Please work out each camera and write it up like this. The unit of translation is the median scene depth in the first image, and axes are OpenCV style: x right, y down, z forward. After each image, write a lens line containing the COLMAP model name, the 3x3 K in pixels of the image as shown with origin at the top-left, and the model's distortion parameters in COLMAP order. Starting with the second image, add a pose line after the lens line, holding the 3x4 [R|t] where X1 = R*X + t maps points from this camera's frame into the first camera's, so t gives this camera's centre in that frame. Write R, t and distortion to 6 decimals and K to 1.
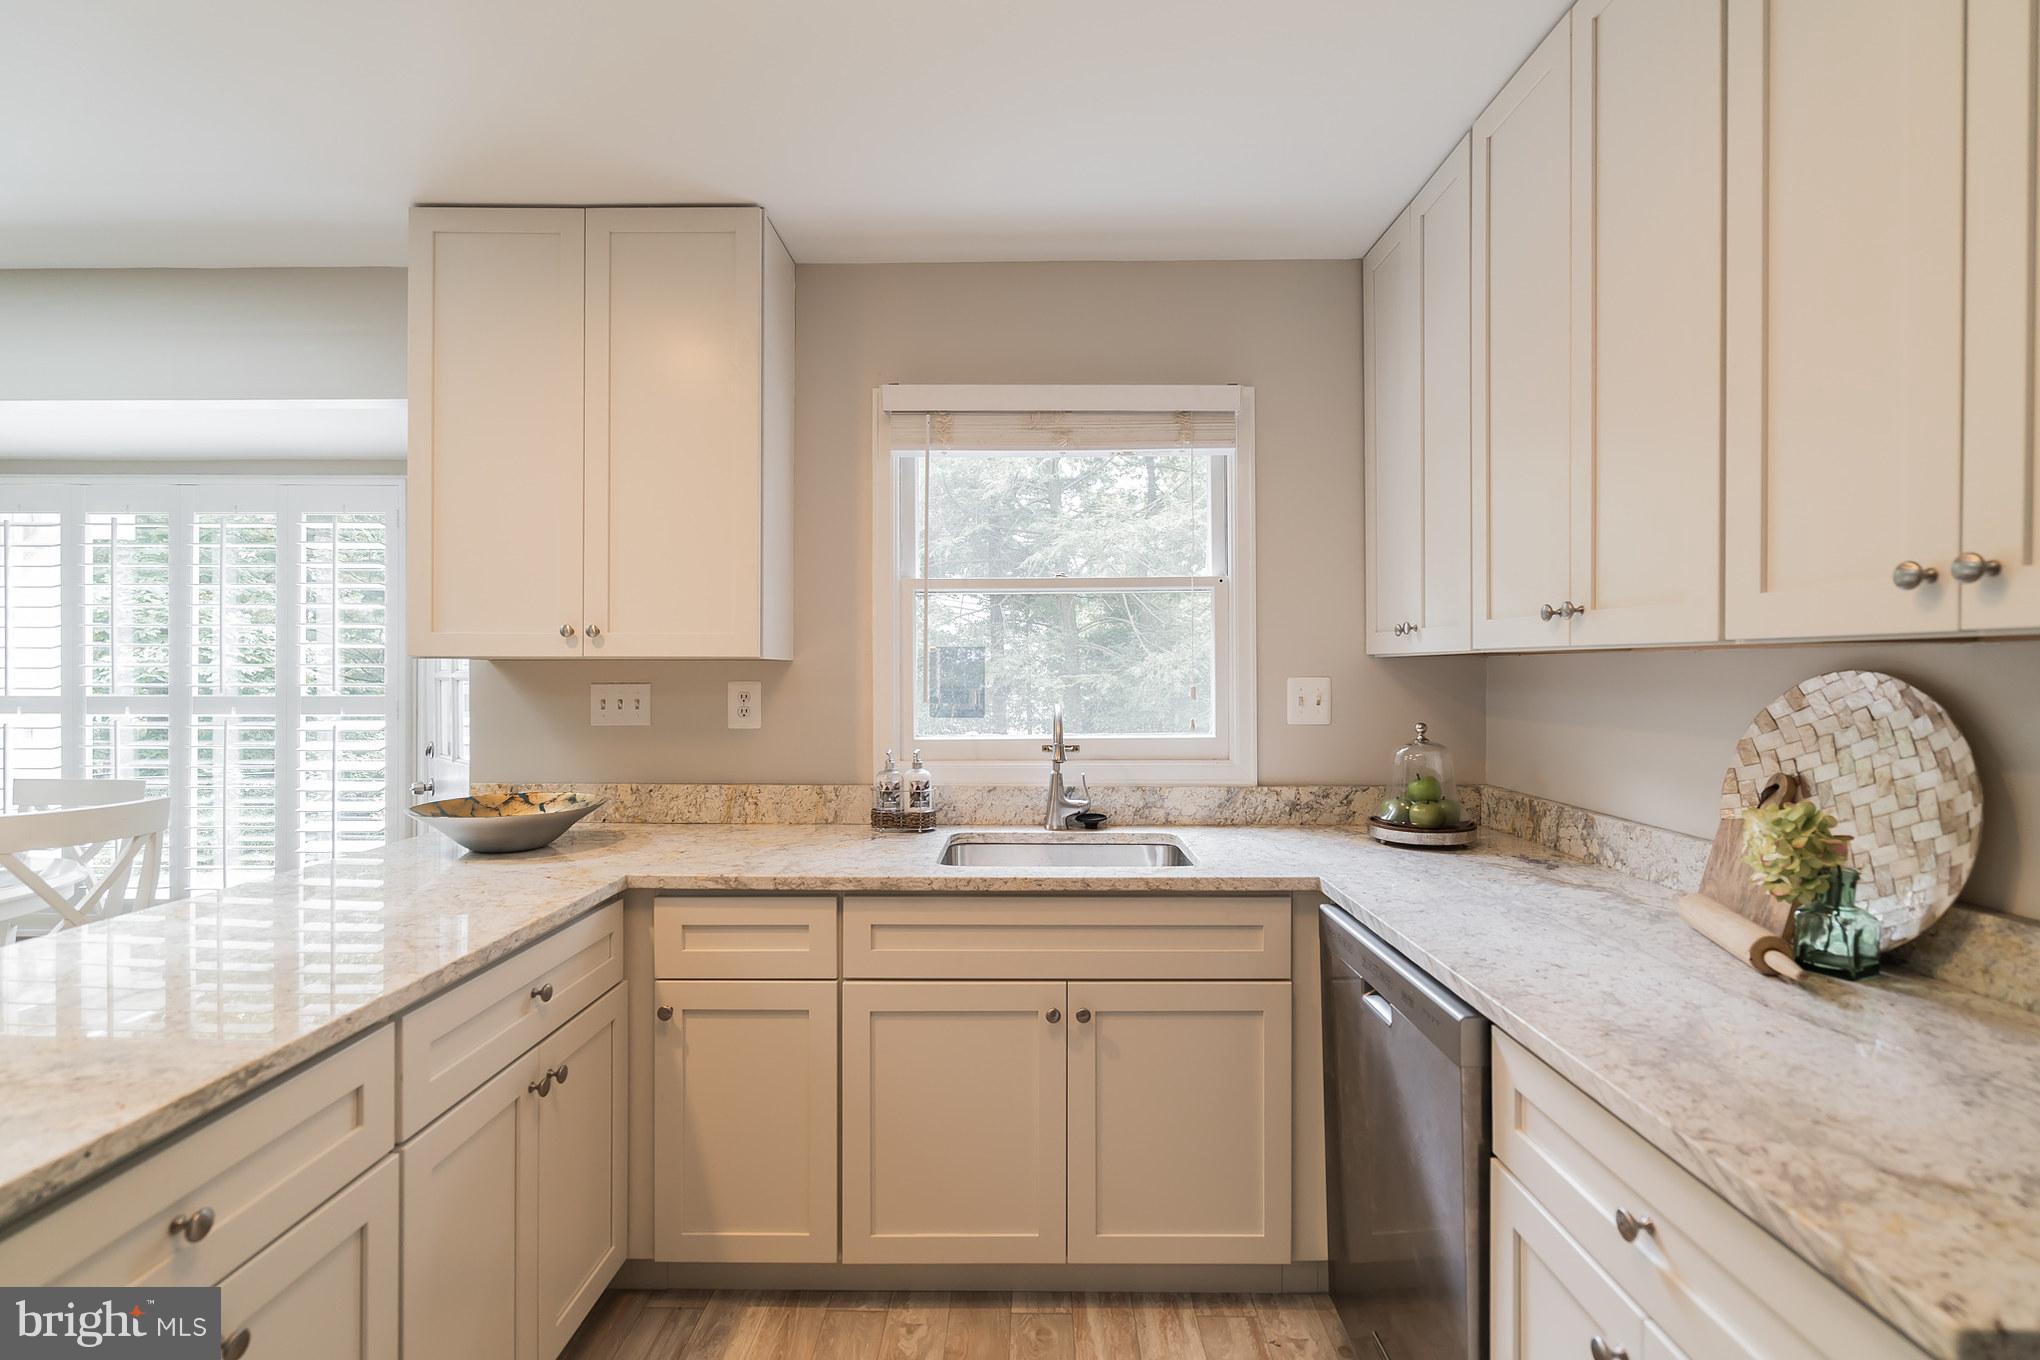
lens RADIAL K [[939.5, 0, 1017.4], [0, 939.5, 671.8], [0, 0, 1]] dist [-0.010934, -0.000314]
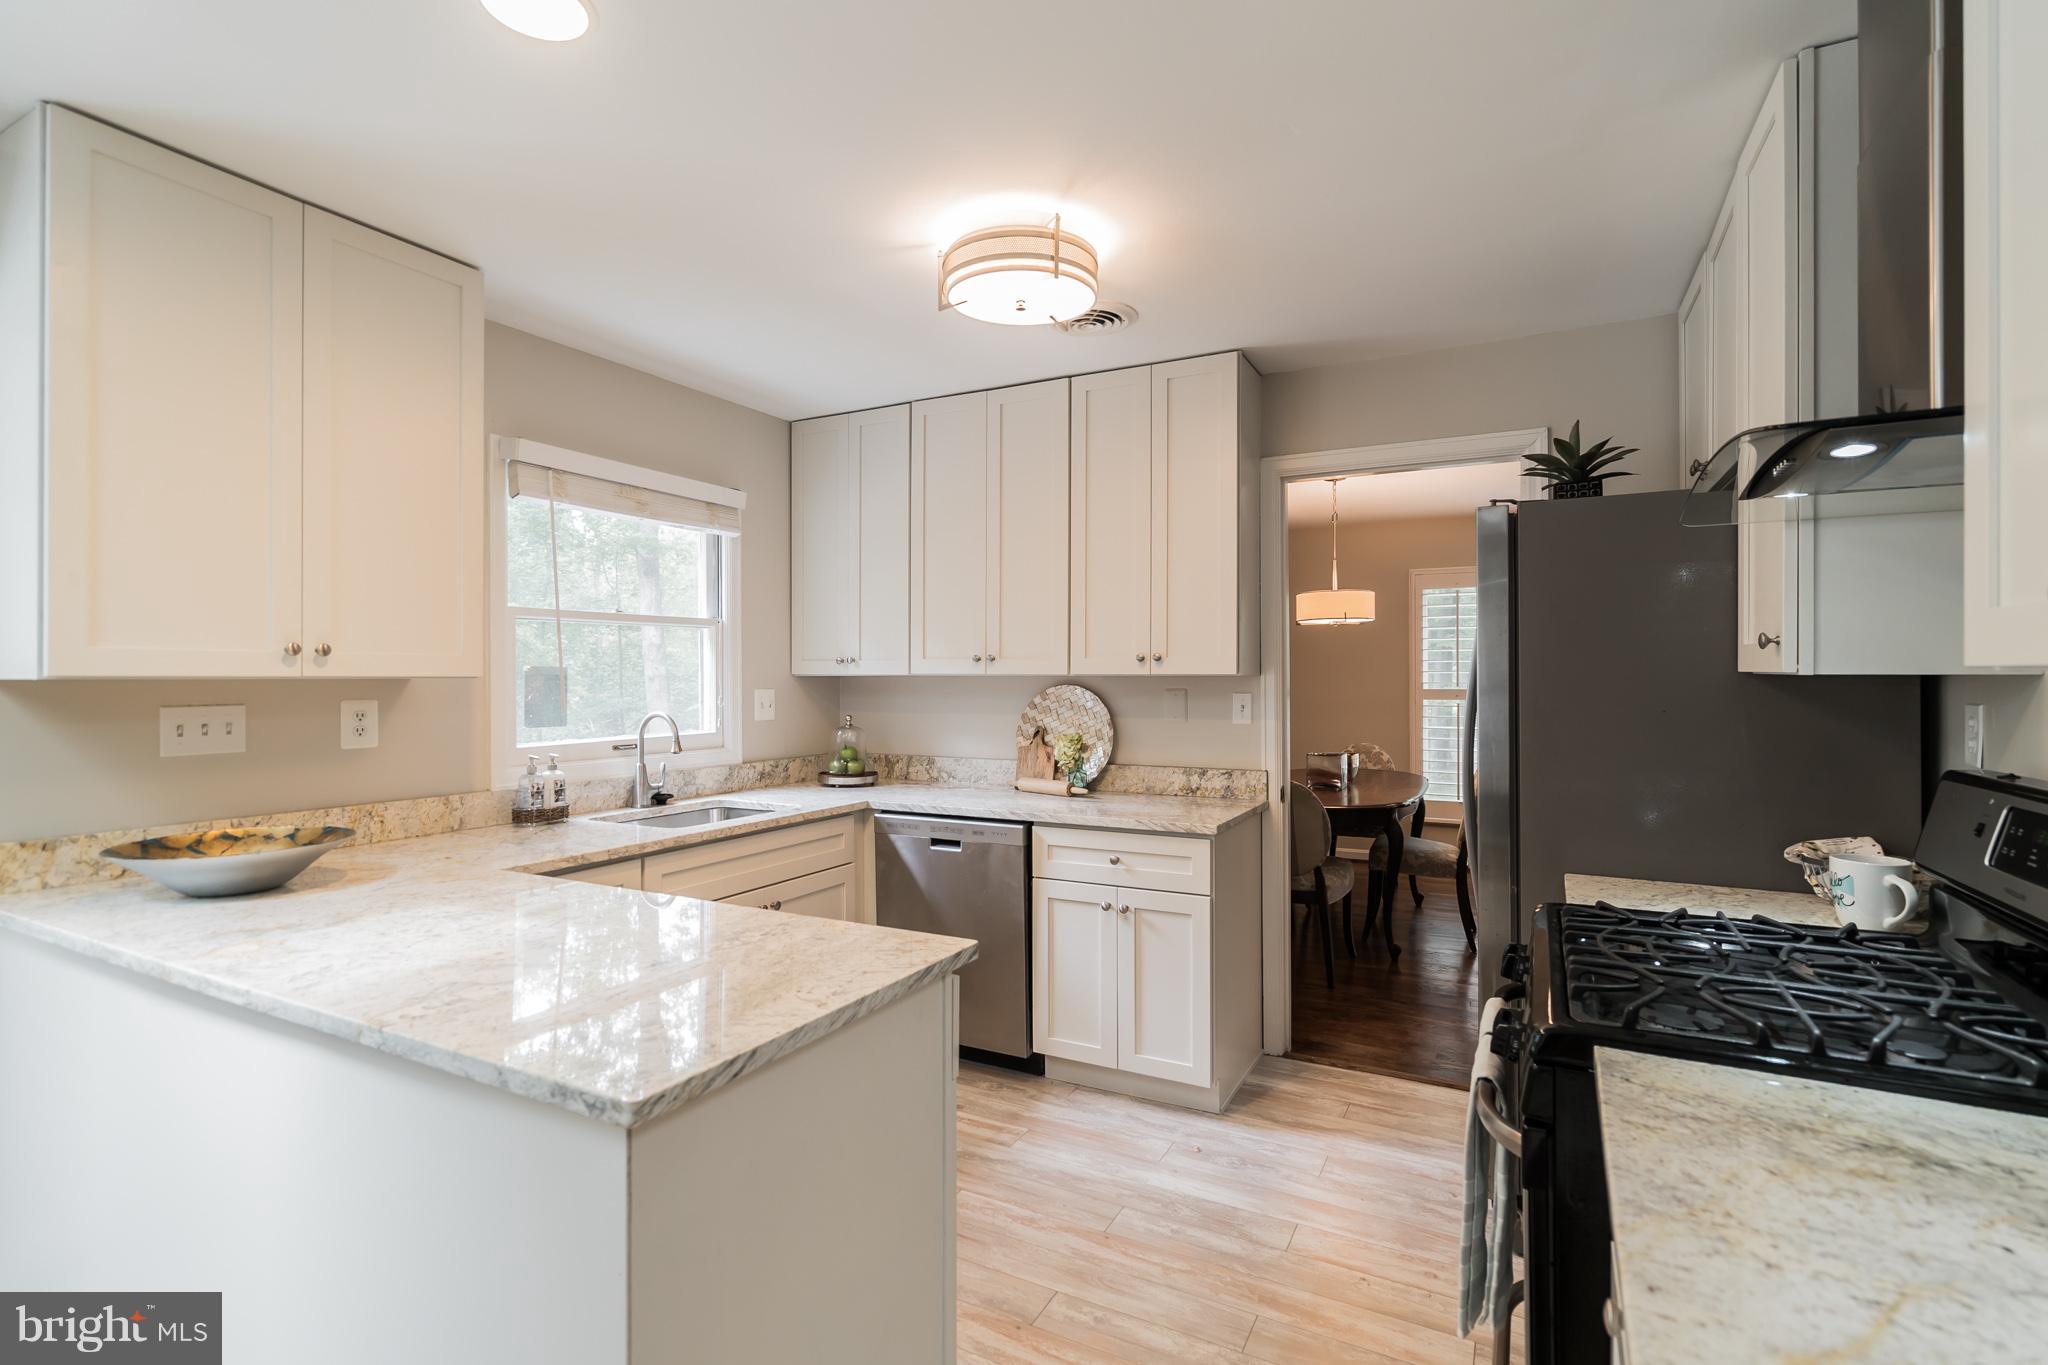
lens RADIAL K [[943.2, 0, 1086.3], [0, 943.2, 672.7], [0, 0, 1]] dist [-0.010934, -0.000314]
pose [[0.414253, 0.003876, 0.910154, -0.894877], [0.000703, 0.999989, -0.004579, -0.013944], [-0.910162, 0.002537, 0.414246, -0.101776]]
